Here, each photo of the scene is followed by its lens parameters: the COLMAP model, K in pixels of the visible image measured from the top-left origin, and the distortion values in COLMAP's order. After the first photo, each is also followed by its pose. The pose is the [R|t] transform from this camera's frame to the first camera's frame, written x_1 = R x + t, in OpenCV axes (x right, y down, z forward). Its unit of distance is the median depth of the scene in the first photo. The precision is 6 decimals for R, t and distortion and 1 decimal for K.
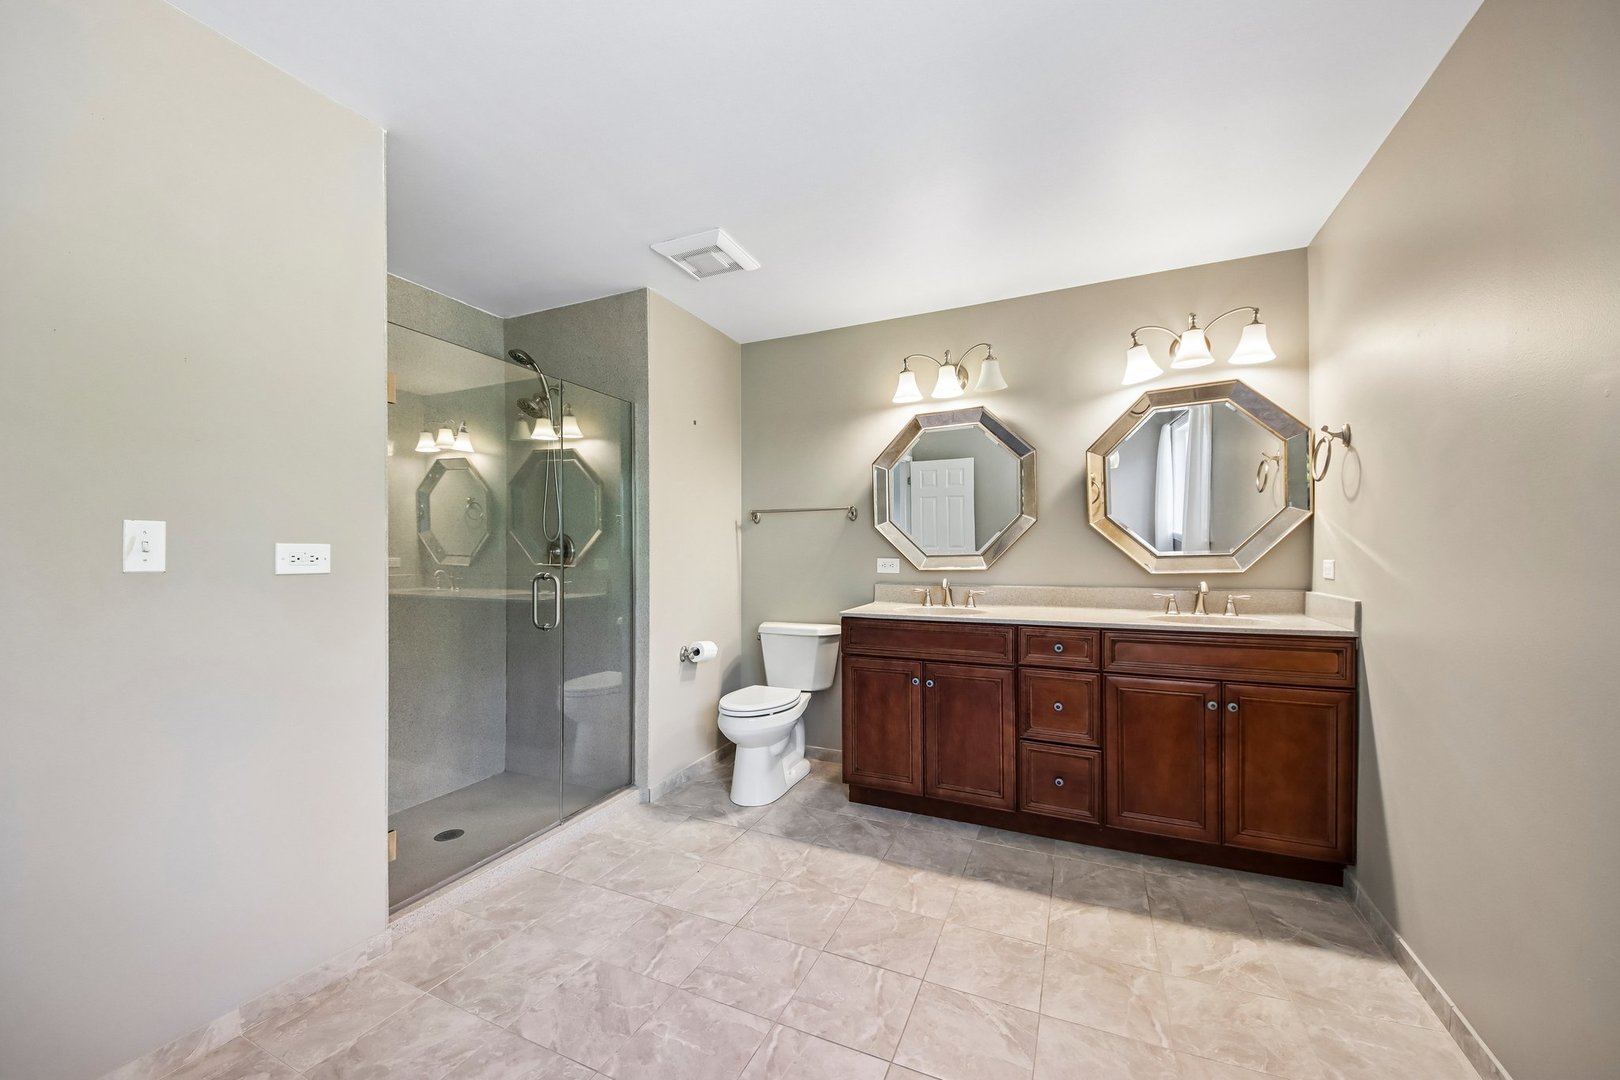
lens RADIAL K [[615.4, 0, 806.0], [0, 615.4, 554.1], [0, 0, 1]] dist [0.020620, -0.002469]
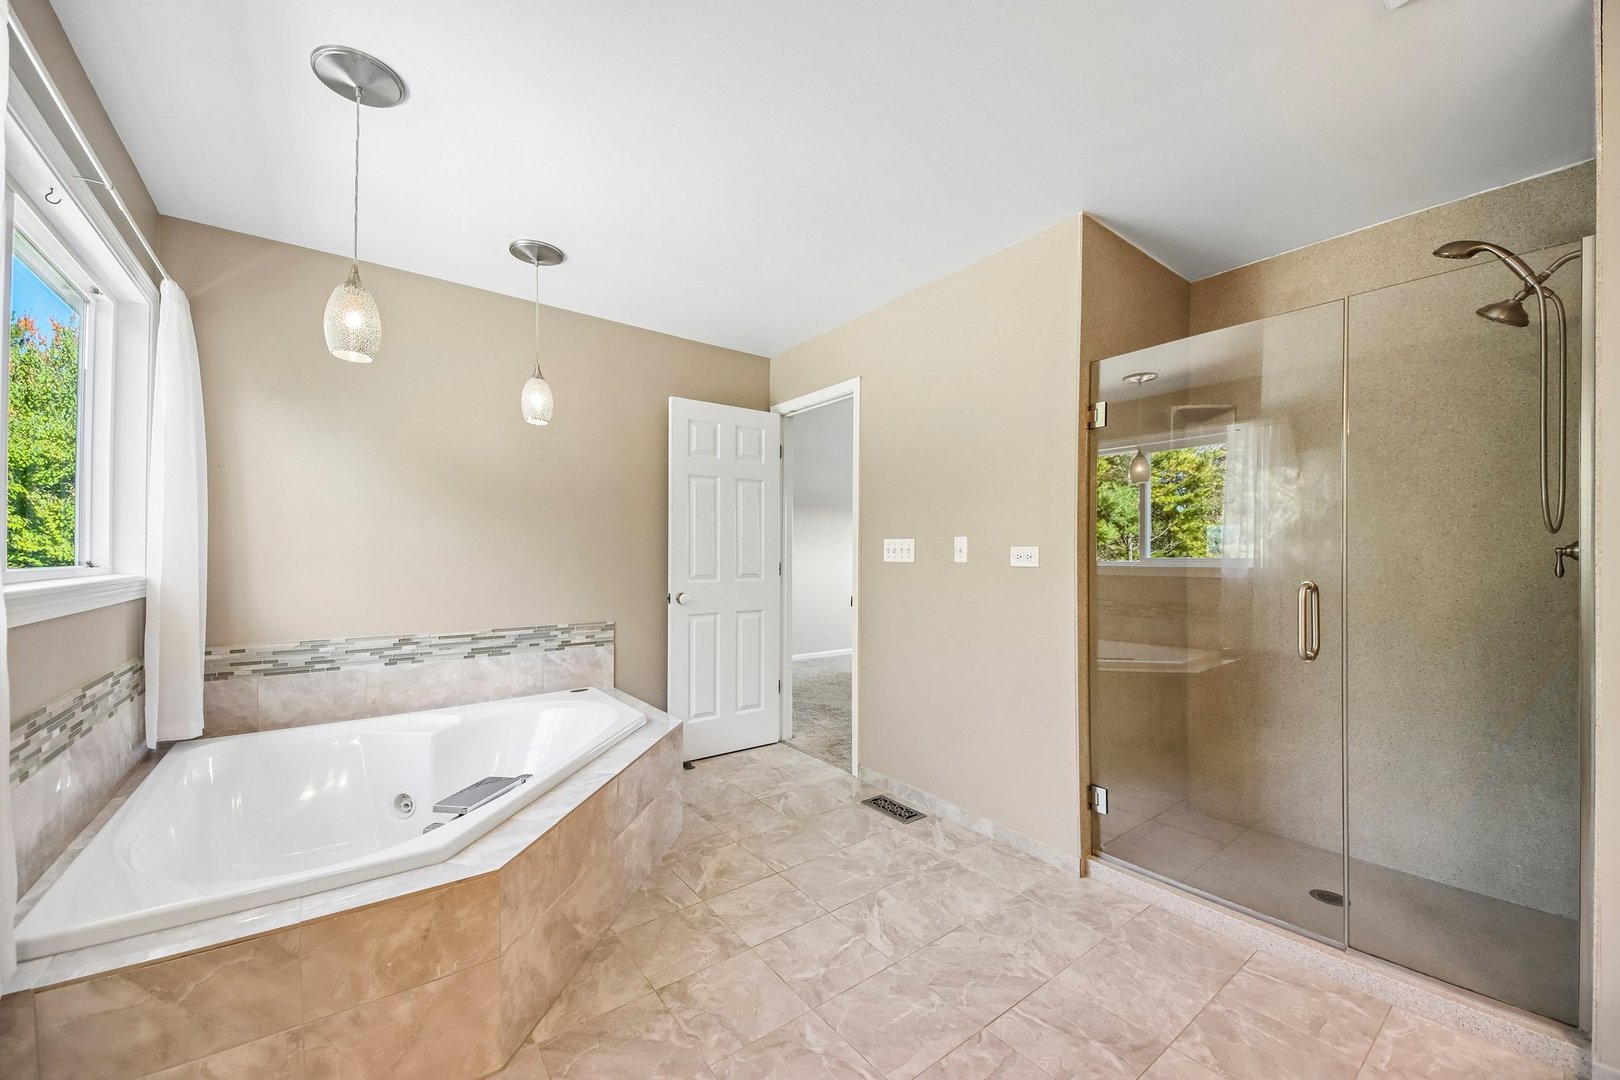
lens RADIAL K [[615.4, 0, 804.0], [0, 615.4, 551.1], [0, 0, 1]] dist [0.020620, -0.002469]
pose [[-0.463717, -0.006625, -0.885959, 0.722245], [0.006152, 0.999924, -0.010697, 0.007023], [0.885962, -0.010411, -0.463641, 1.185840]]
